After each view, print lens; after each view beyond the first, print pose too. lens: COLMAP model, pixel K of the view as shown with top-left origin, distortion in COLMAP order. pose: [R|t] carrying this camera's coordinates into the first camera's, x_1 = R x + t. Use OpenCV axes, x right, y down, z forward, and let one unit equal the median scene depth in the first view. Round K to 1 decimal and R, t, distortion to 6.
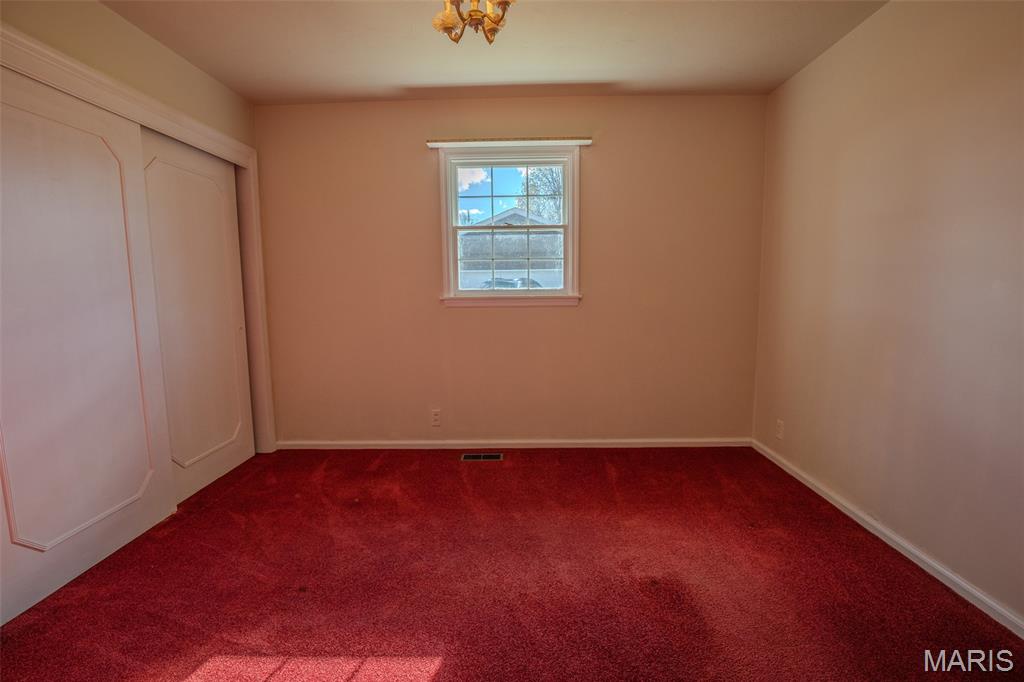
lens RADIAL K [[478.9, 0, 512.3], [0, 478.9, 343.1], [0, 0, 1]] dist [-0.027562, 0.000177]
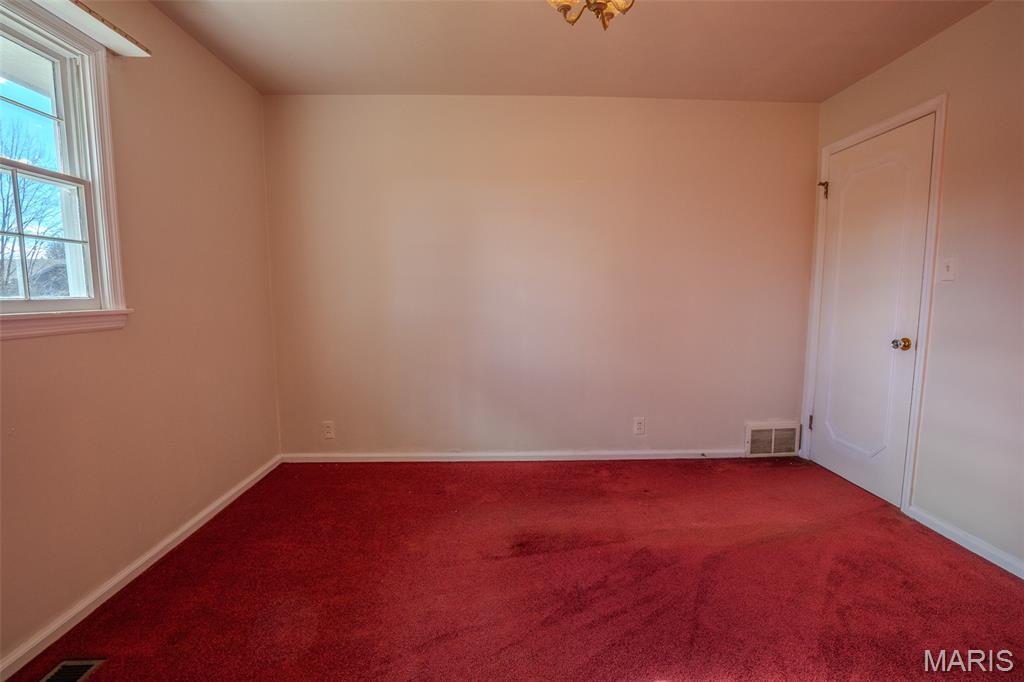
lens RADIAL K [[478.9, 0, 512.3], [0, 478.9, 343.1], [0, 0, 1]] dist [-0.027562, 0.000177]
pose [[-0.069185, -0.092397, 0.993316, -0.462134], [0.114752, 0.988355, 0.099928, -0.062454], [-0.990982, 0.120899, -0.057777, 0.573516]]
